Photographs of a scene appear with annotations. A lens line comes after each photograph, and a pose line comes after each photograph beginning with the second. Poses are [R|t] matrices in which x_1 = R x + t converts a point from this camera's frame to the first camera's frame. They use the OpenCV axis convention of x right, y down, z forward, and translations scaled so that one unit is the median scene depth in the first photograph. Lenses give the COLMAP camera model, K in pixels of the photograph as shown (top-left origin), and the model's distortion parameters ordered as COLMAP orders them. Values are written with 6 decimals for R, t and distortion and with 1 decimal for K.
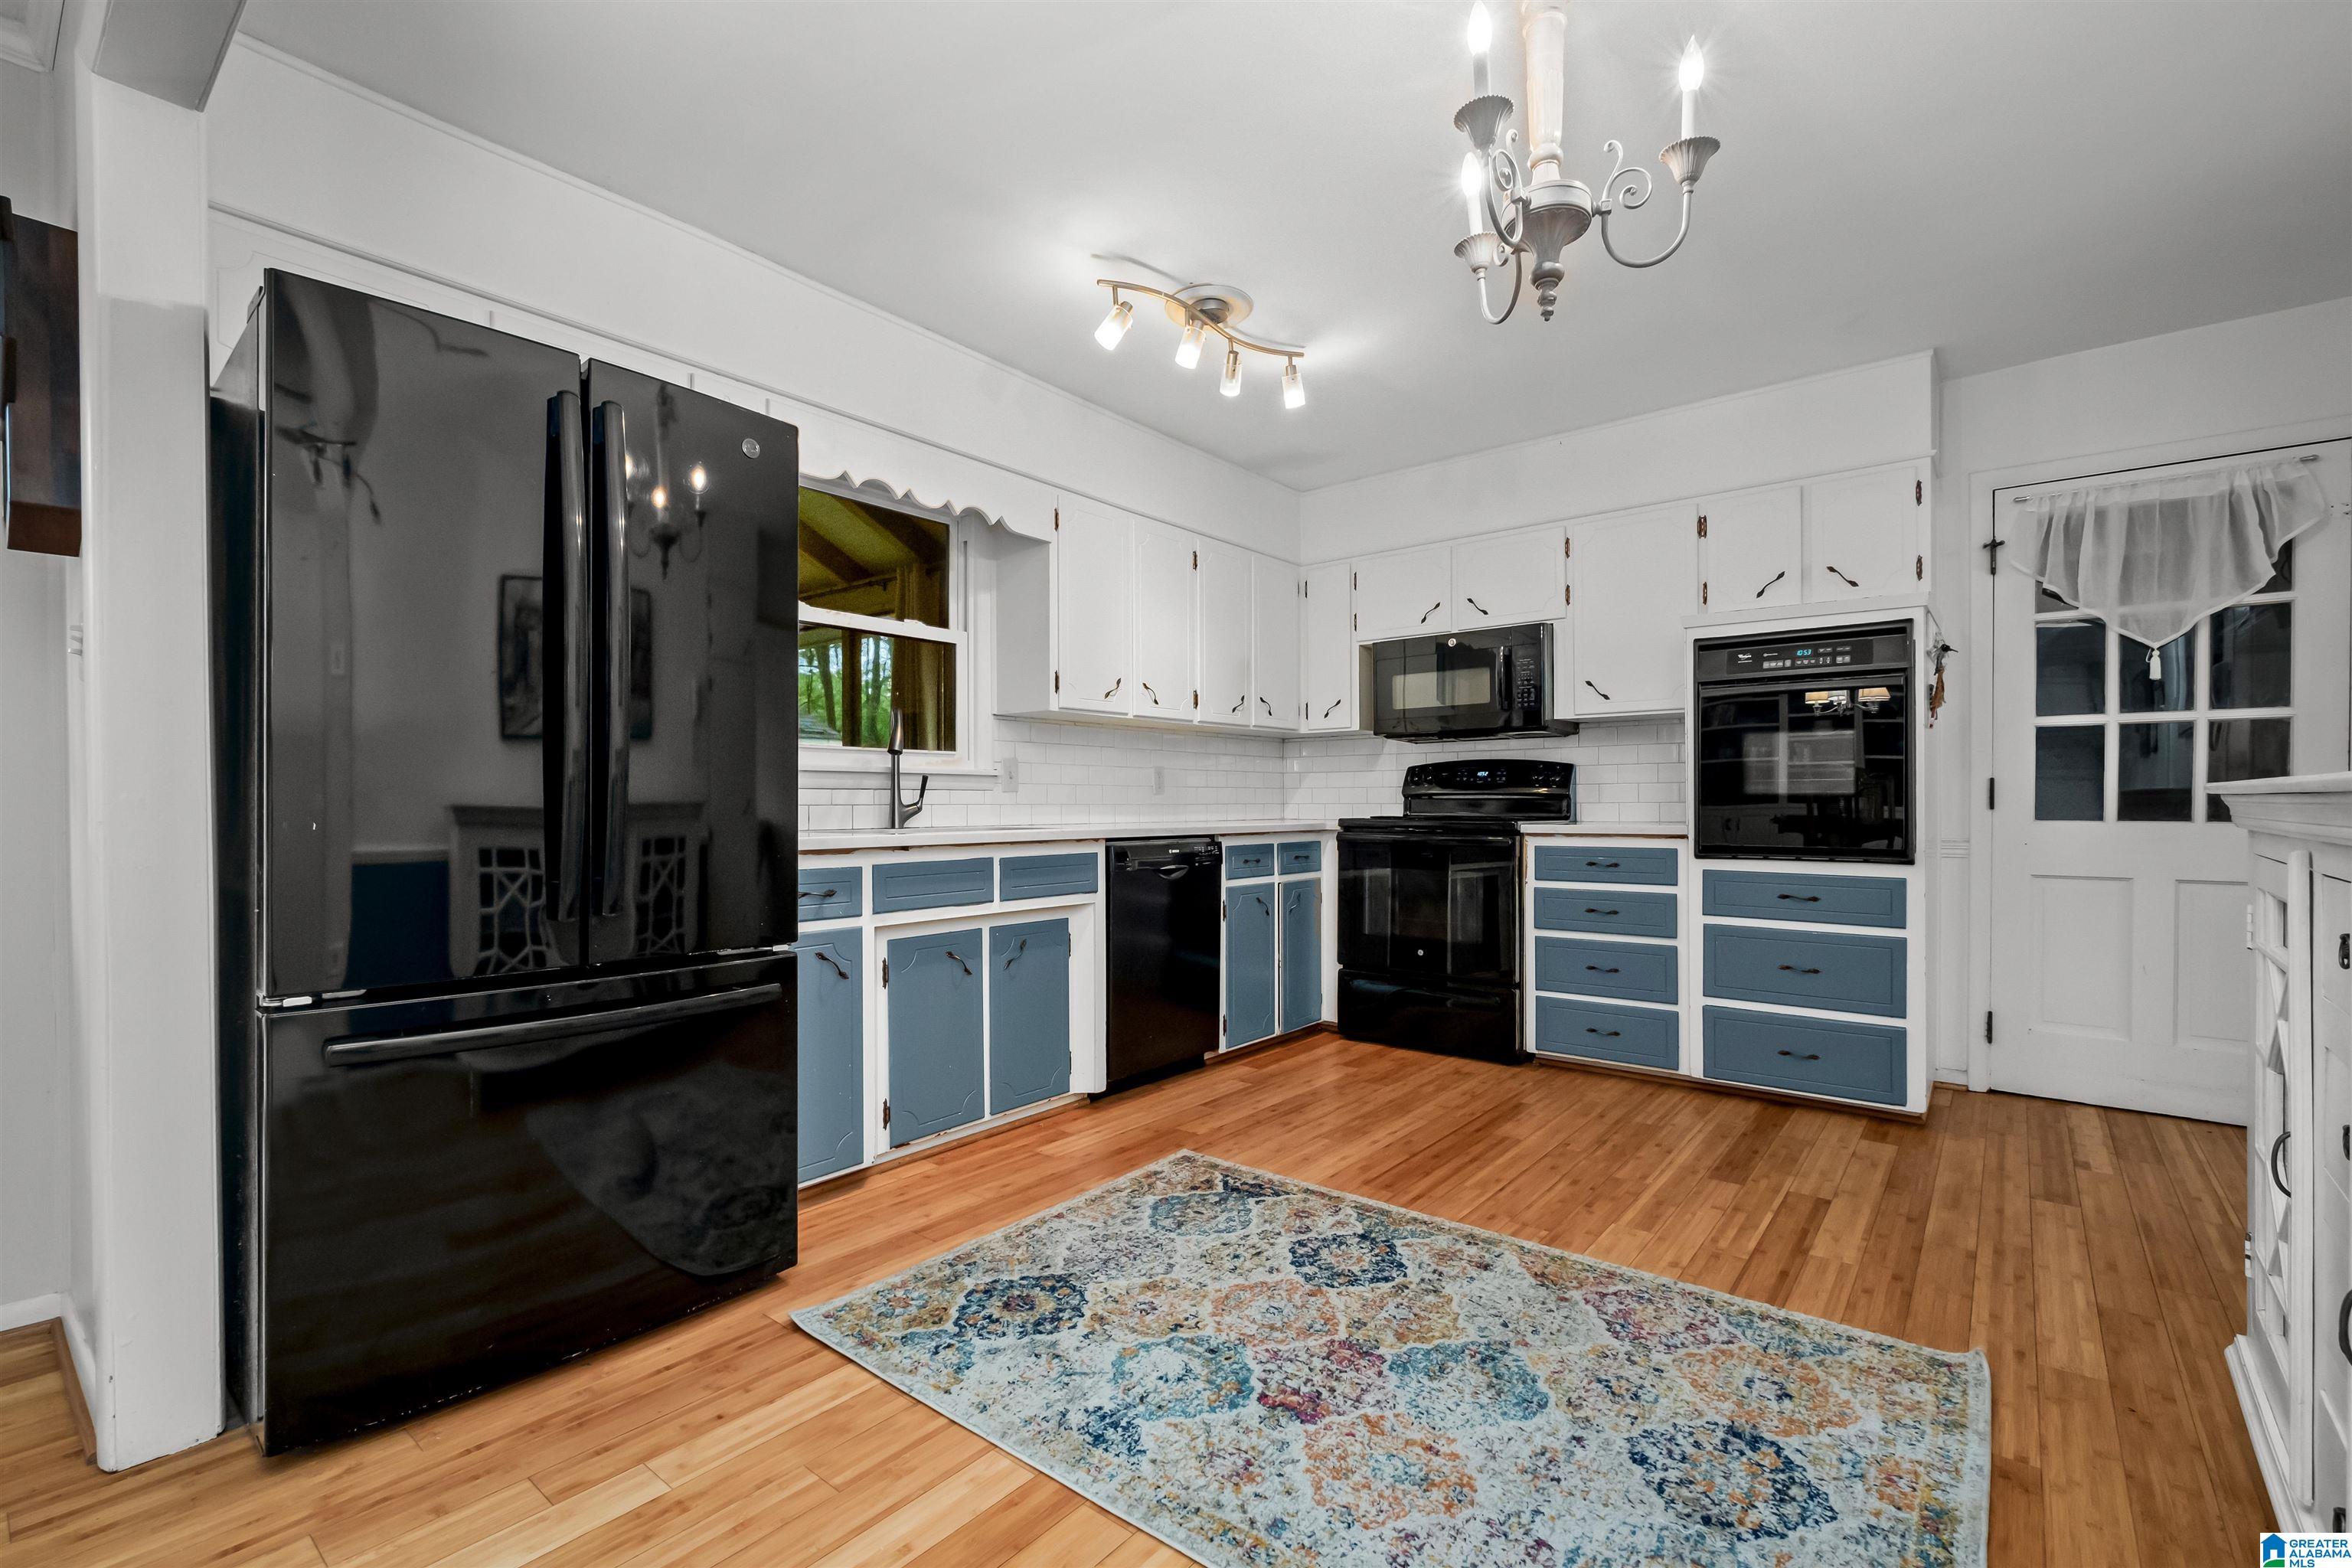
lens RADIAL K [[1047.3, 0, 1178.8], [0, 1047.3, 797.3], [0, 0, 1]] dist [-0.002481, -0.001014]
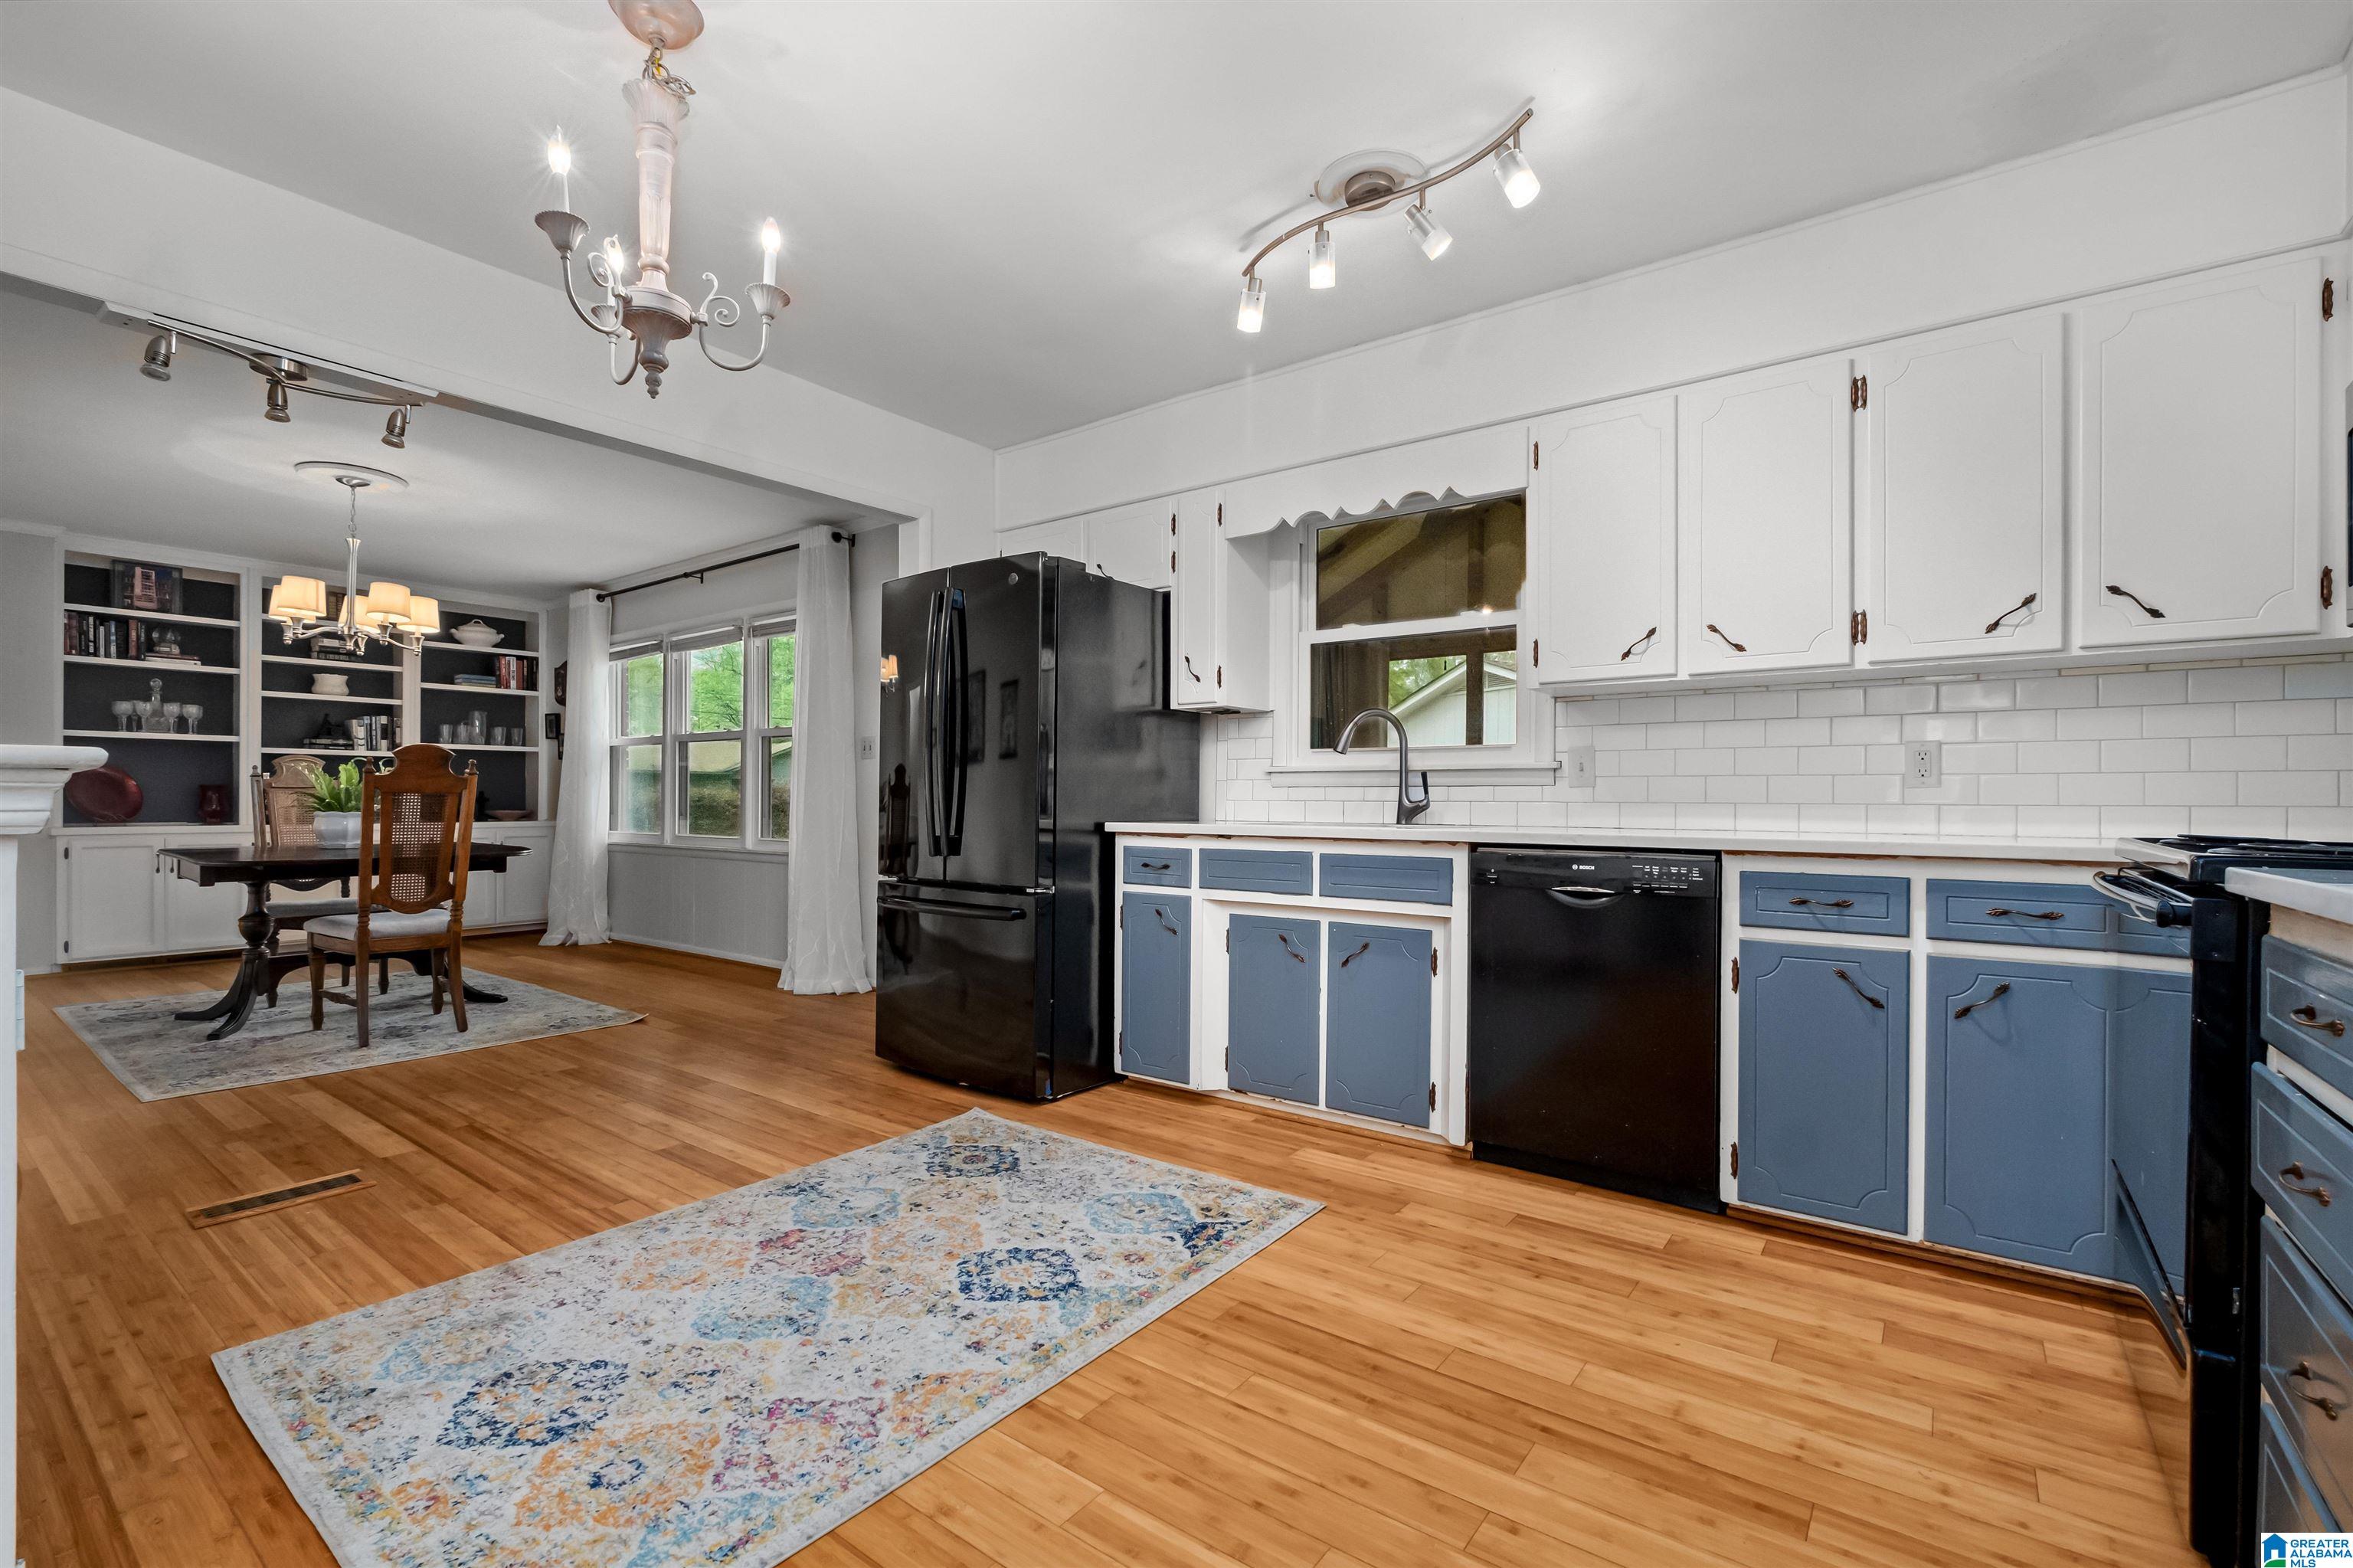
lens RADIAL K [[1047.7, 0, 1182.3], [0, 1047.7, 794.4], [0, 0, 1]] dist [-0.002481, -0.001014]
pose [[0.017237, -0.004666, -0.999841, 0.951107], [0.000428, 0.999989, -0.004660, 0.006046], [0.999851, -0.000347, 0.017239, 0.960877]]
